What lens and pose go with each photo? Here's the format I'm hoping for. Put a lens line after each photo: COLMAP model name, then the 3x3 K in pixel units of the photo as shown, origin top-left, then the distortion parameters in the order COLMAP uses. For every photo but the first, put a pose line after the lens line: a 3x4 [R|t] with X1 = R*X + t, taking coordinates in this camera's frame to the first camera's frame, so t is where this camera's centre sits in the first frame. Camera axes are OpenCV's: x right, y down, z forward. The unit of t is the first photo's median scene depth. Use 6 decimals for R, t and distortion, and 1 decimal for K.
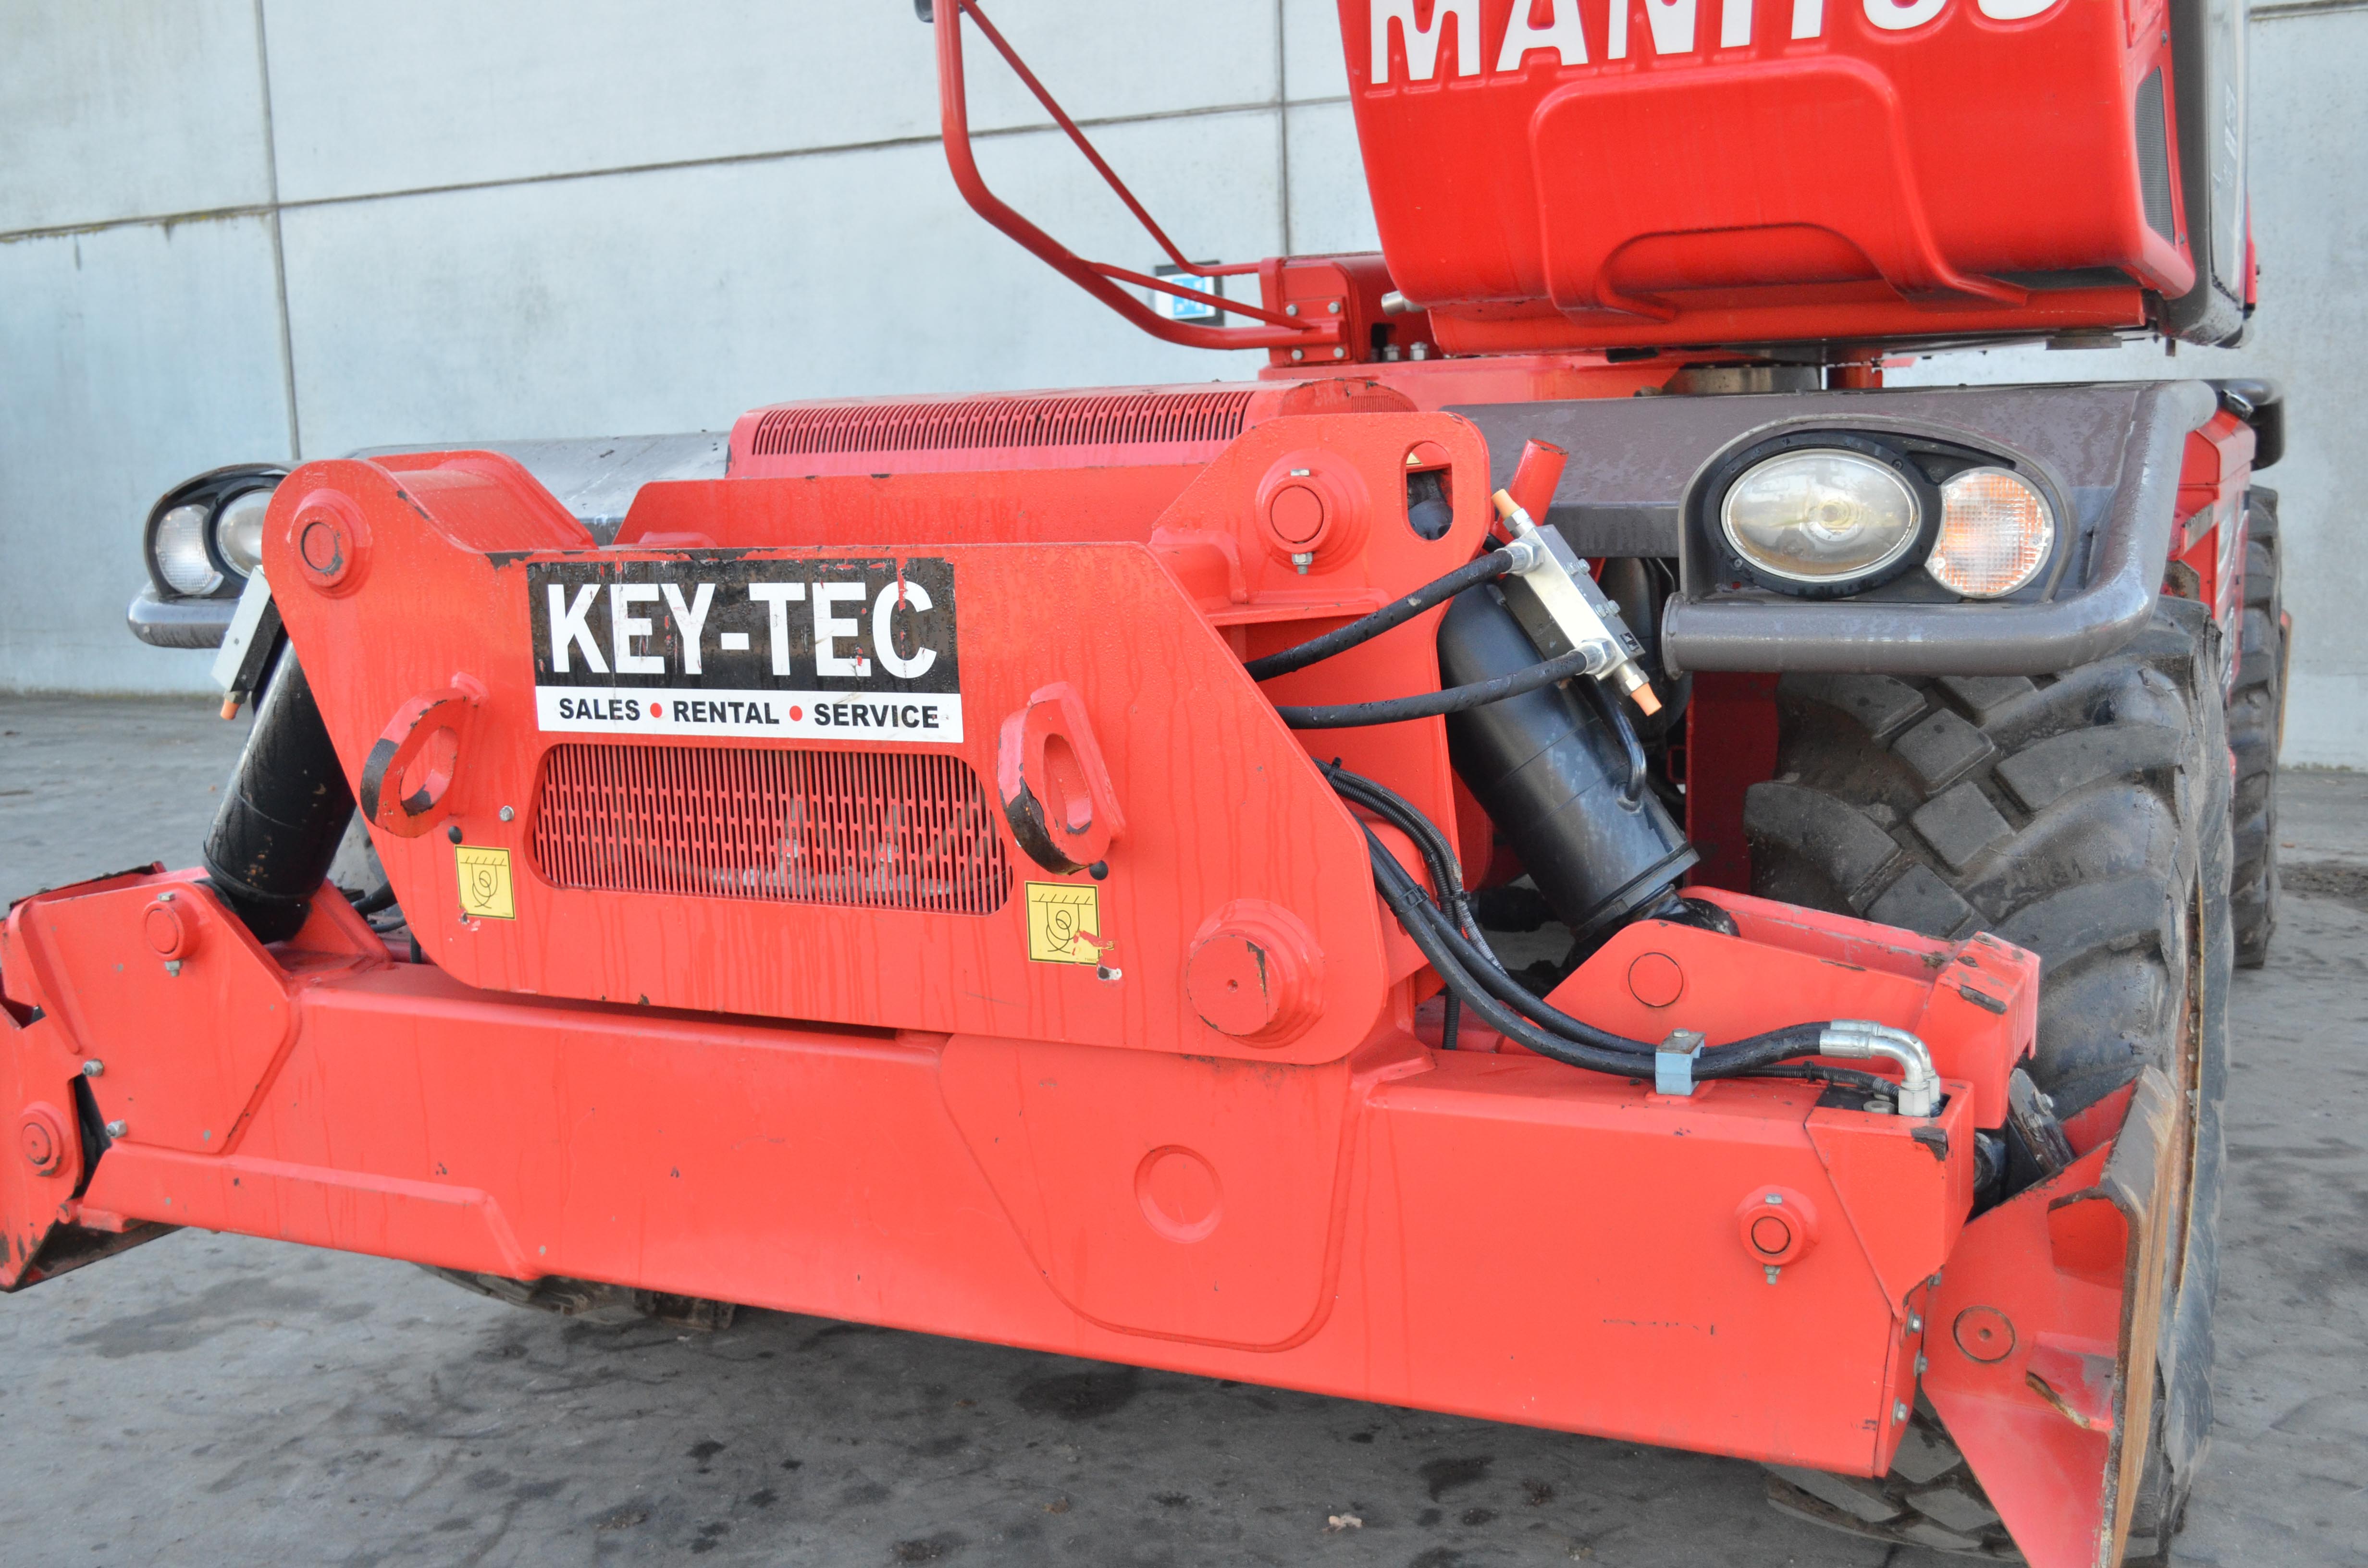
lens RADIAL K [[2372.1, 0, 1184.0], [0, 2372.1, 784.0], [0, 0, 1]] dist [-0.016073, -0.004776]
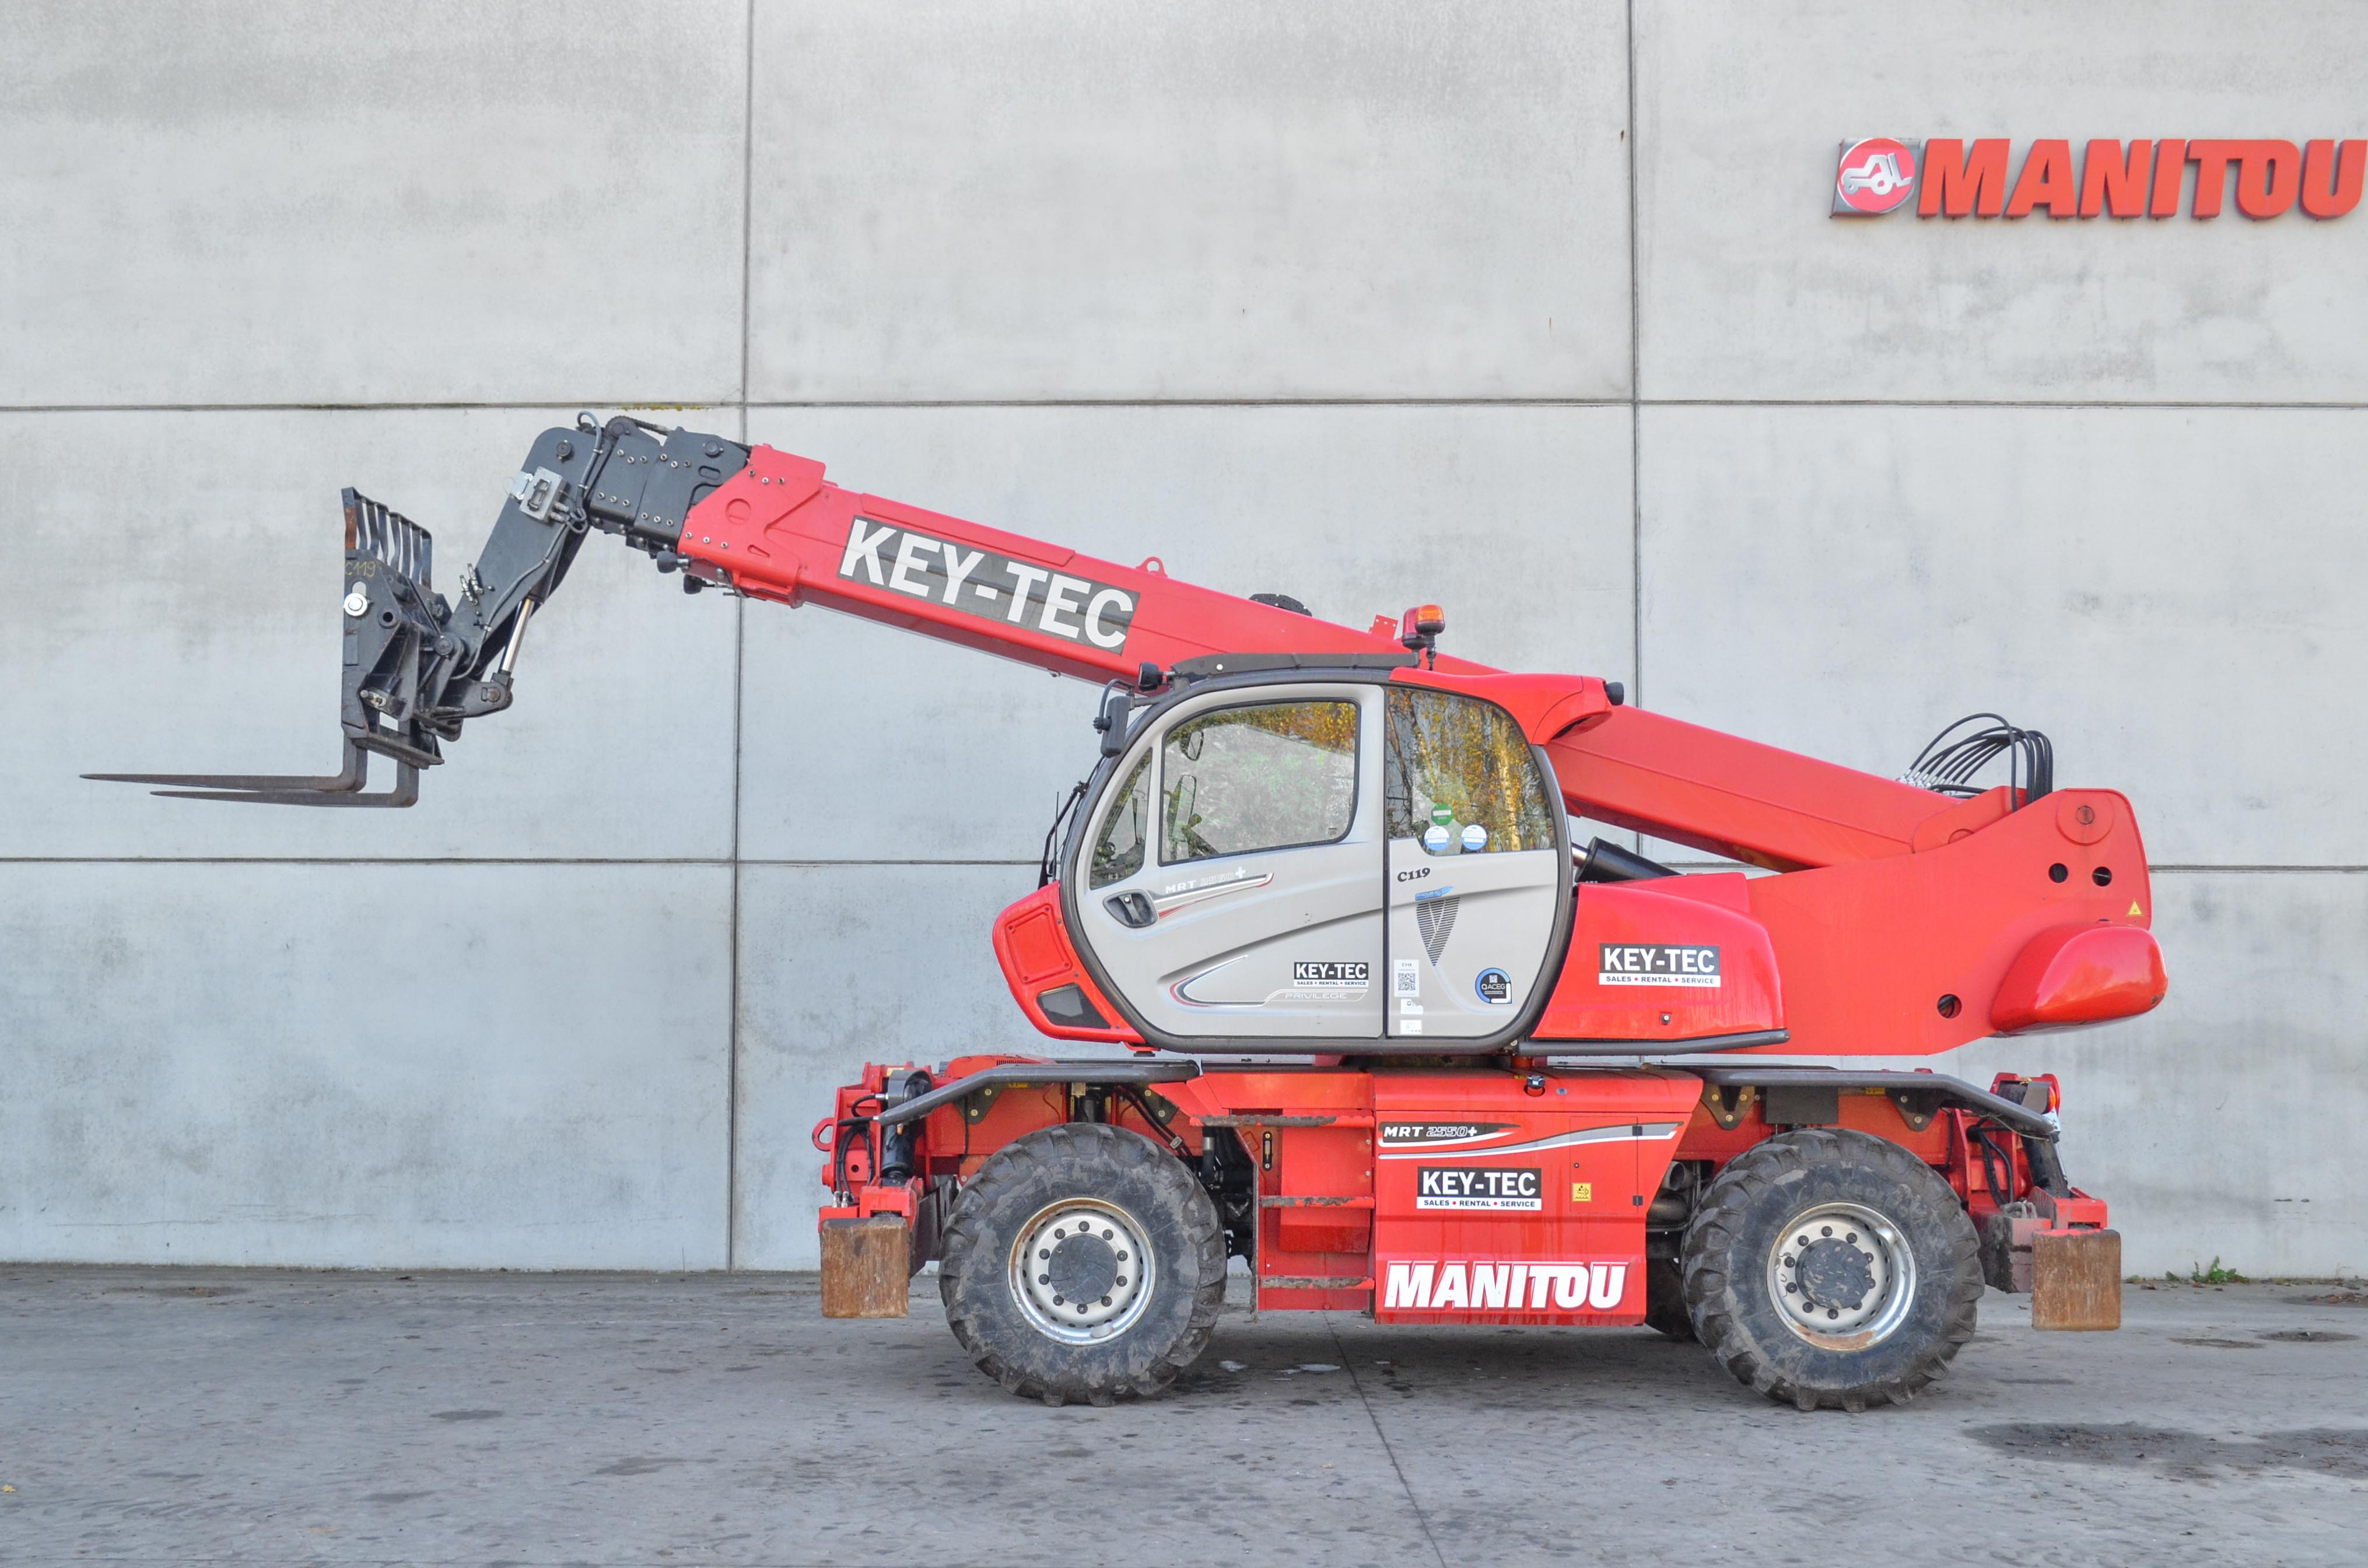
lens RADIAL K [[2277.2, 0, 1149.1], [0, 2277.2, 927.2], [0, 0, 1]] dist [-0.020637, -0.004692]
pose [[0.901654, 0.062171, 0.427965, -1.445233], [0.029847, 0.978306, -0.205004, 0.292778], [-0.431427, 0.197616, 0.880238, -1.766319]]
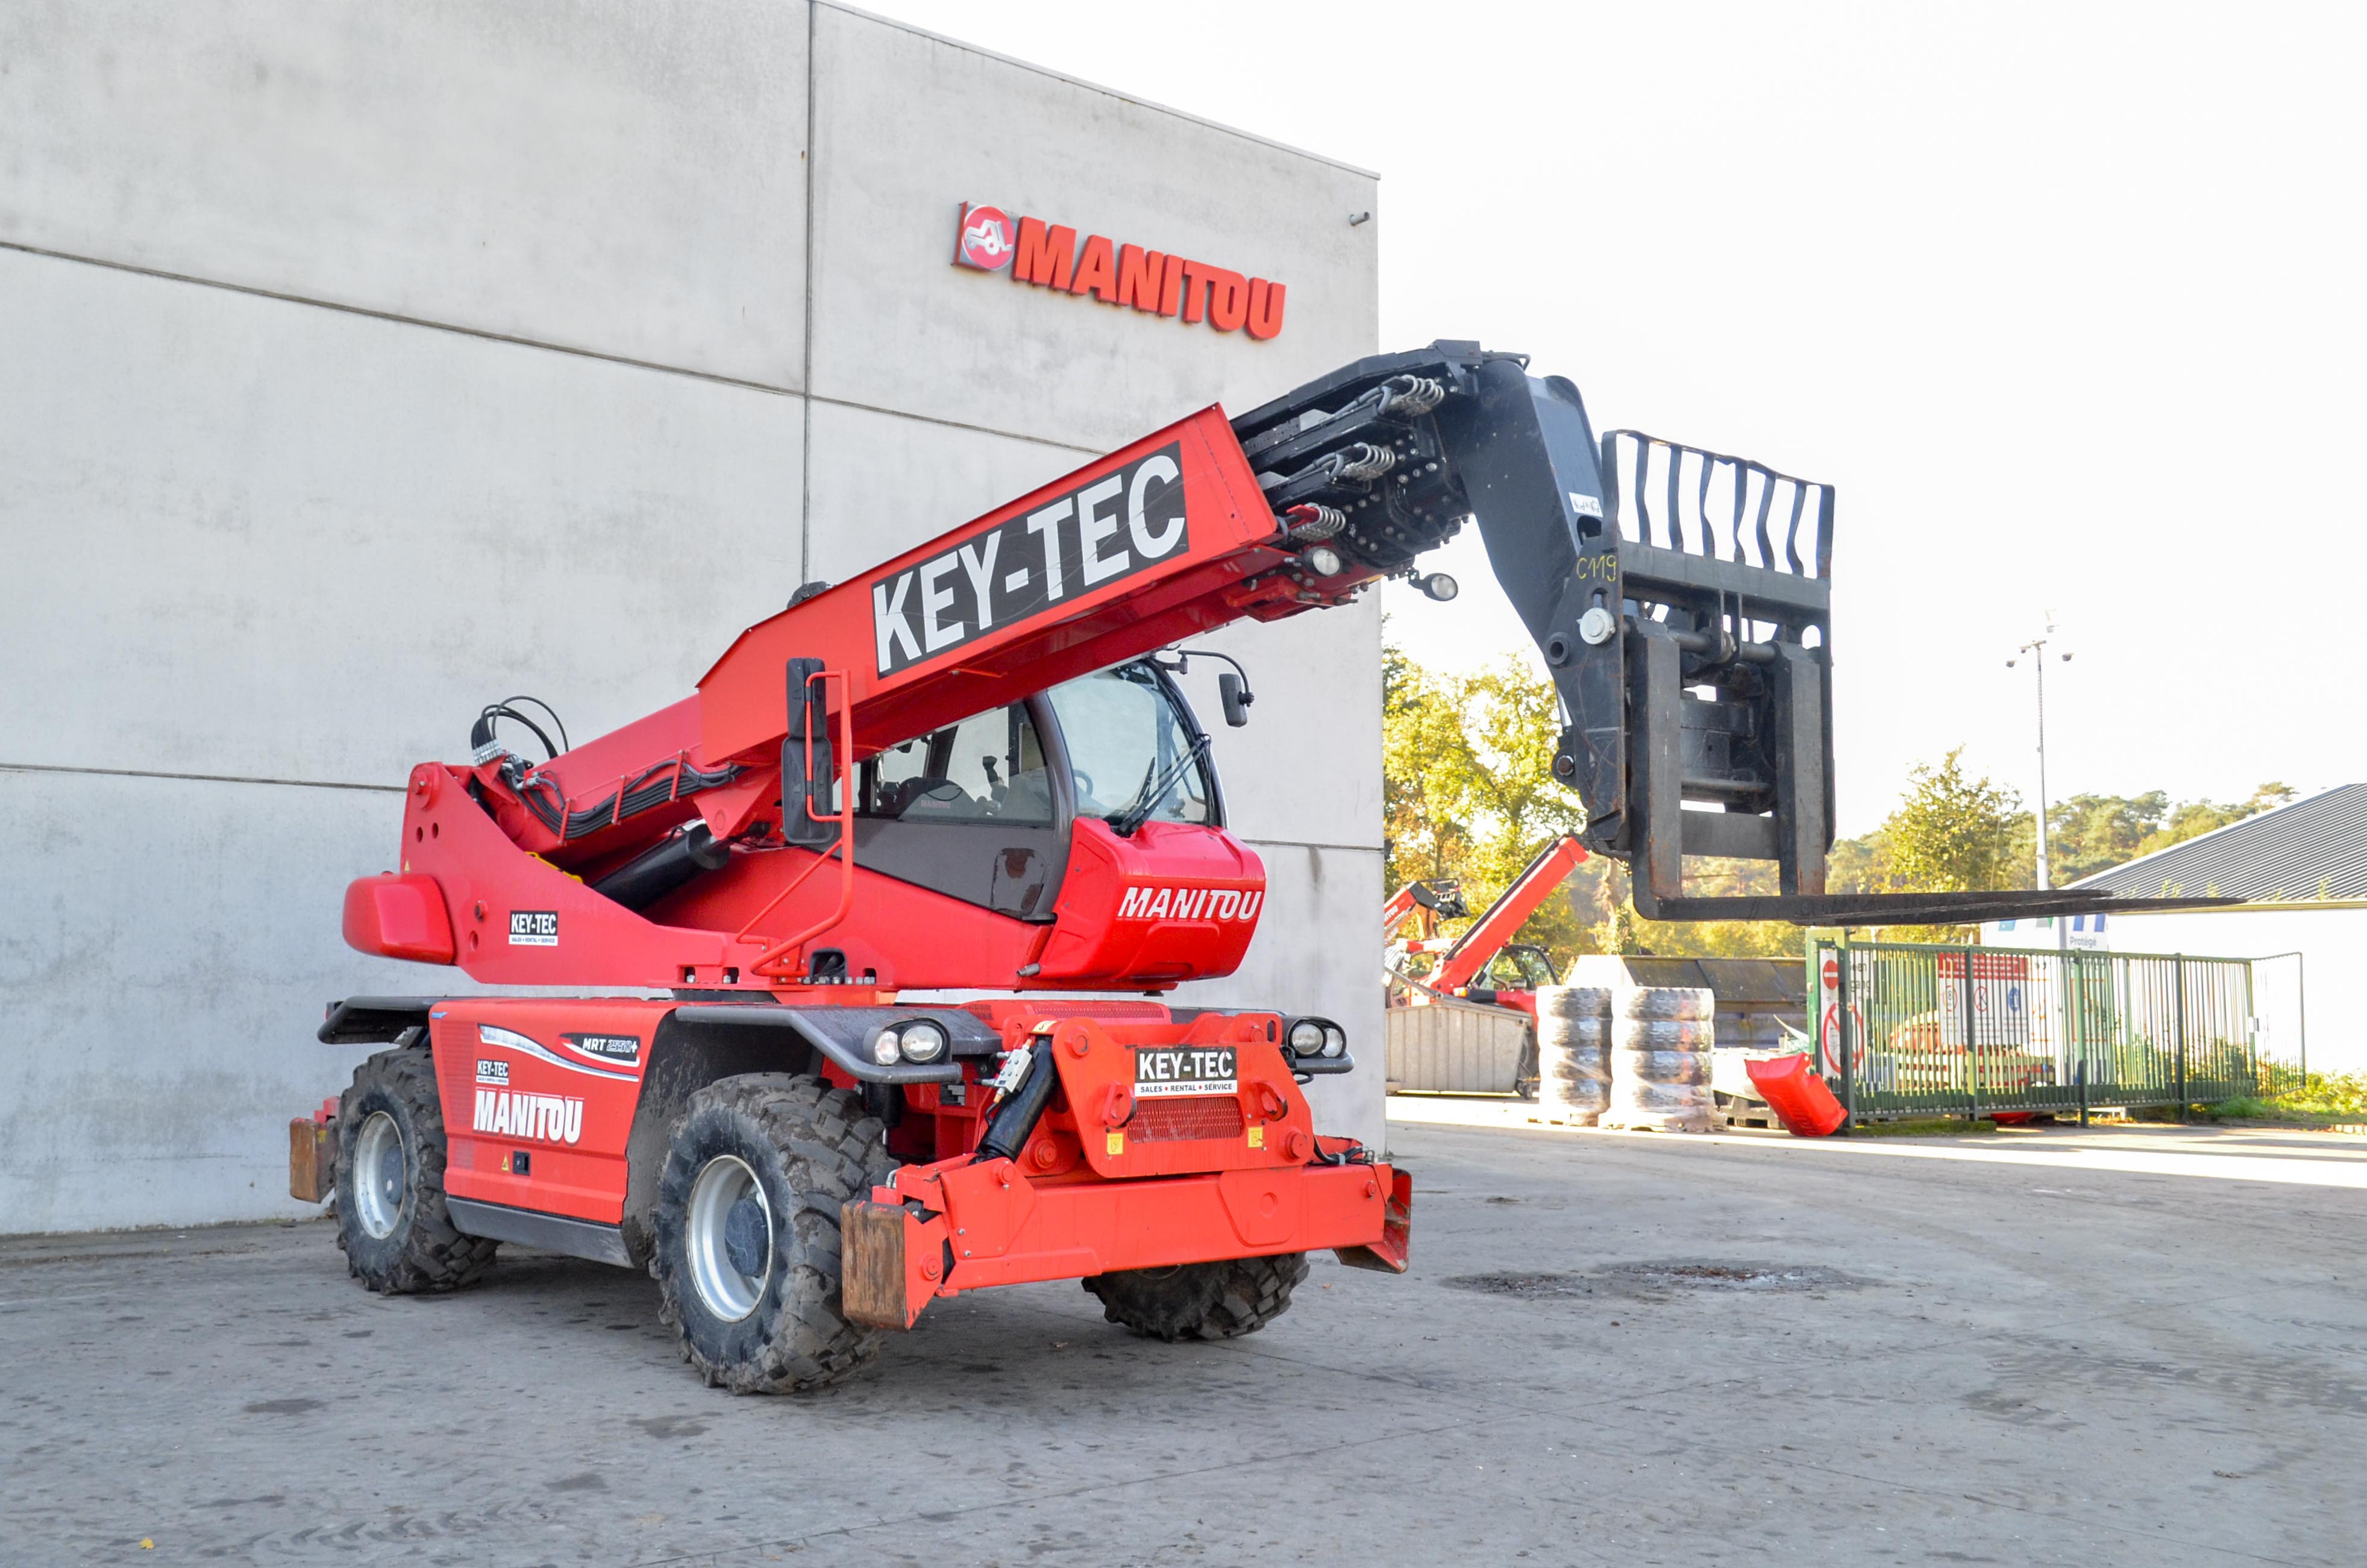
lens RADIAL K [[2287.2, 0, 974.6], [0, 2287.2, 759.5], [0, 0, 1]] dist [-0.008773, -0.000434]
pose [[0.436595, 0.123844, 0.891093, -3.487155], [0.113144, 0.975057, -0.190949, 0.111342], [-0.892515, 0.184190, 0.411693, -0.267285]]
